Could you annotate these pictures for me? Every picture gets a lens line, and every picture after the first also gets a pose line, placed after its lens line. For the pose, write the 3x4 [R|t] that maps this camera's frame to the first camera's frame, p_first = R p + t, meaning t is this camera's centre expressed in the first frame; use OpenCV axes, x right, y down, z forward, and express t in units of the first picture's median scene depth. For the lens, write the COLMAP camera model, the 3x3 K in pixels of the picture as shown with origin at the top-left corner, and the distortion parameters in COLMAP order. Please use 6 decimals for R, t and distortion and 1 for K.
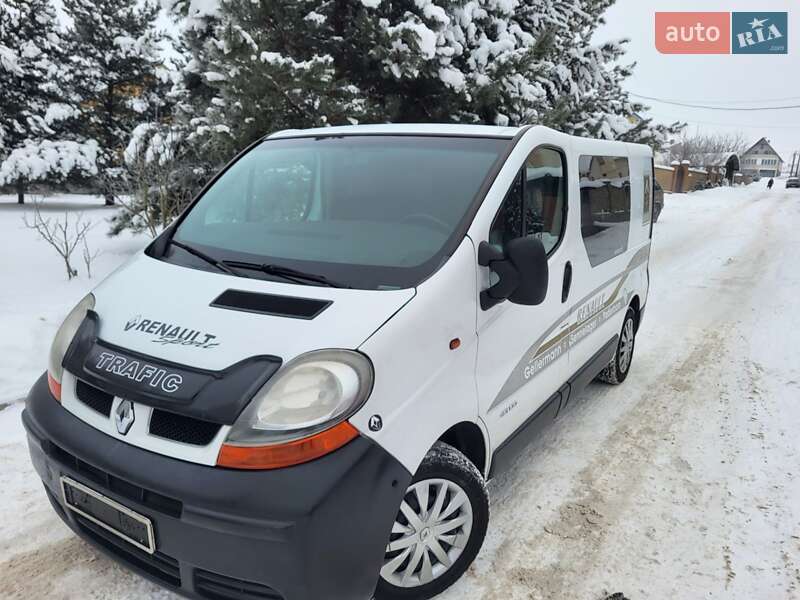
lens RADIAL K [[605.9, 0, 395.3], [0, 605.9, 301.0], [0, 0, 1]] dist [0.062340, -0.048138]
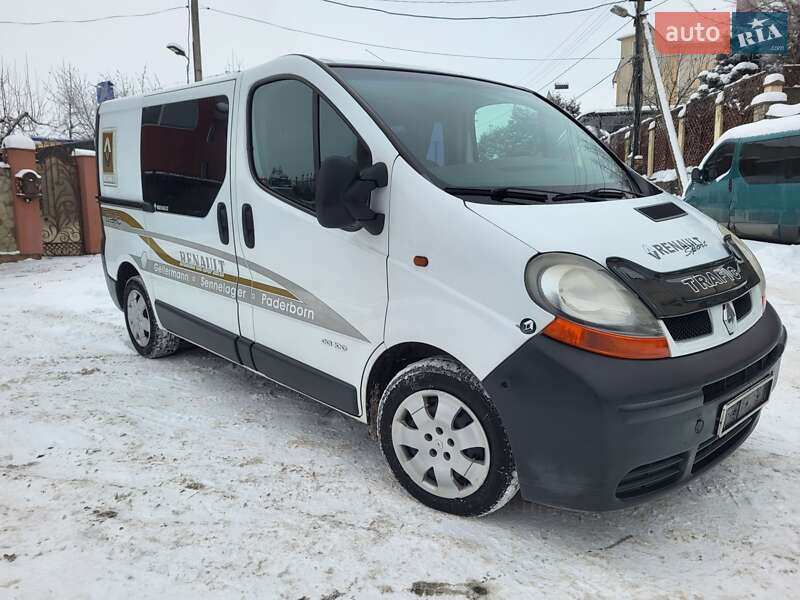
lens RADIAL K [[605.9, 0, 398.0], [0, 605.9, 307.3], [0, 0, 1]] dist [0.061442, -0.048908]
pose [[0.241002, -0.232428, 0.942282, -1.581852], [0.221533, 0.958442, 0.179754, -0.153709], [-0.944903, 0.165425, 0.282477, 1.223732]]
